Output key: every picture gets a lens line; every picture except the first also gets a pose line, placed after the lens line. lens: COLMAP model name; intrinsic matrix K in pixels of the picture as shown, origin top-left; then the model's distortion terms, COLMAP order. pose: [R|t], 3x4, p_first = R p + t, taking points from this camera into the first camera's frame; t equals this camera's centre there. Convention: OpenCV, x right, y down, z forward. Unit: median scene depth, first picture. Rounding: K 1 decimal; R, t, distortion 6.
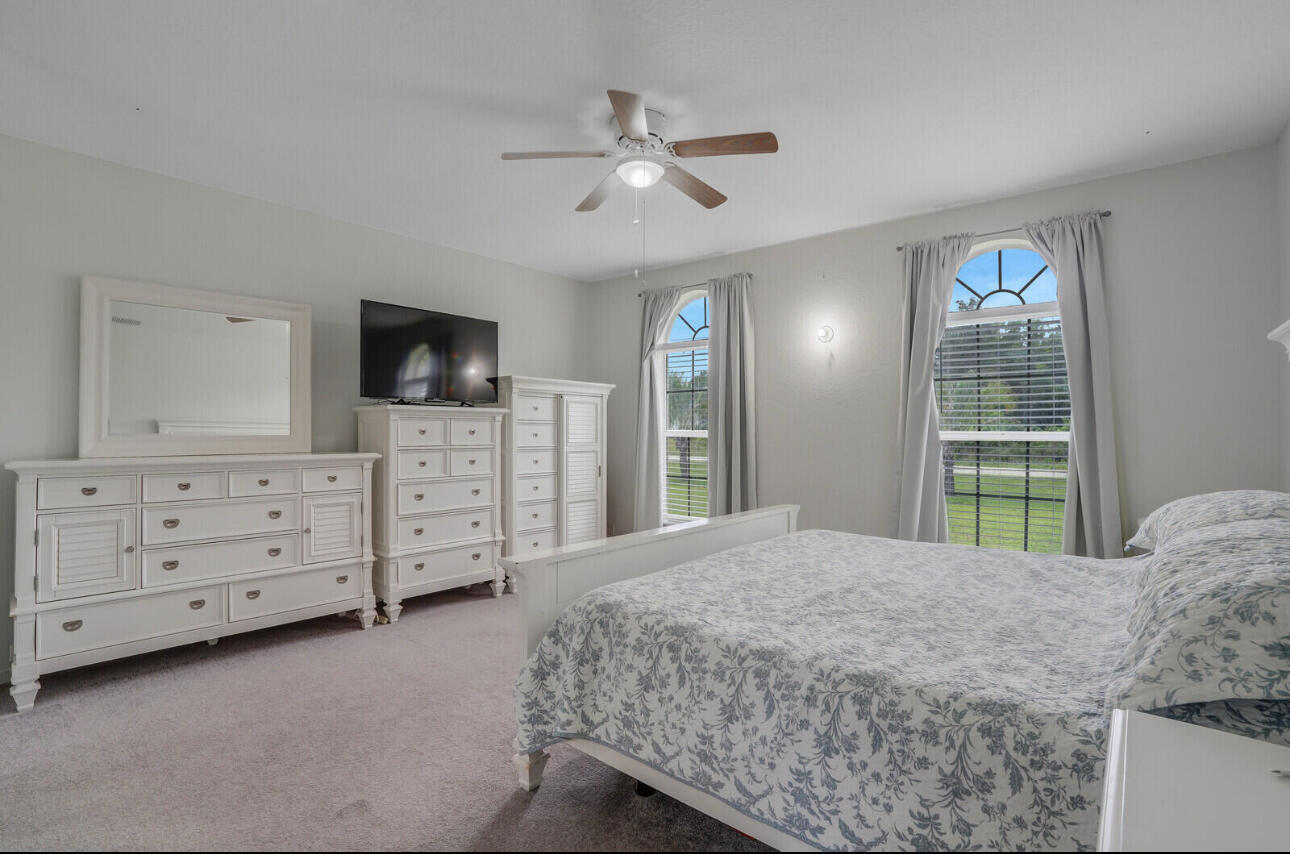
lens RADIAL K [[599.1, 0, 639.9], [0, 599.1, 427.5], [0, 0, 1]] dist [-0.013011, -0.000011]
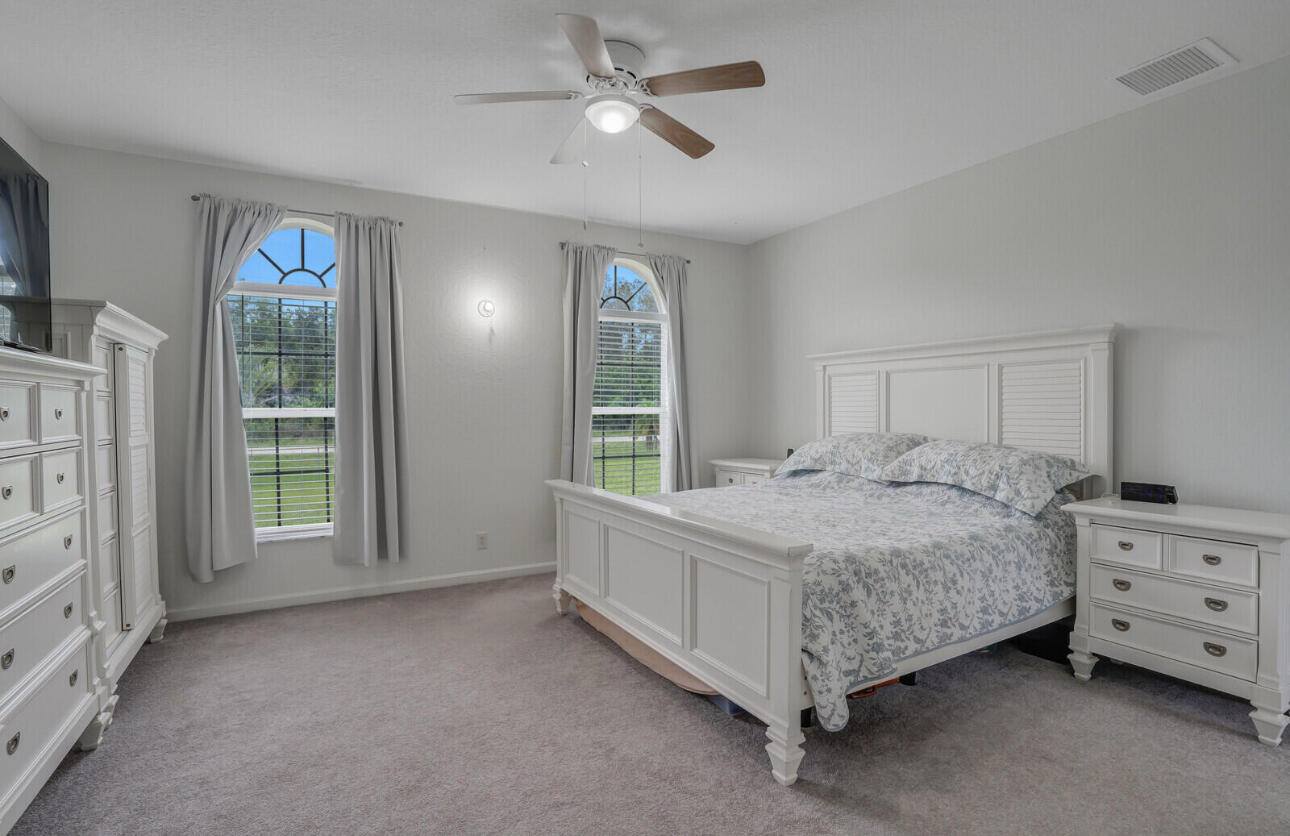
lens RADIAL K [[593.8, 0, 642.3], [0, 593.8, 421.7], [0, 0, 1]] dist [-0.025975, -0.000210]
pose [[0.345872, -0.029944, 0.937804, -0.505598], [0.003953, 0.999528, 0.030457, 0.001211], [-0.938274, -0.006827, 0.345827, 0.403095]]
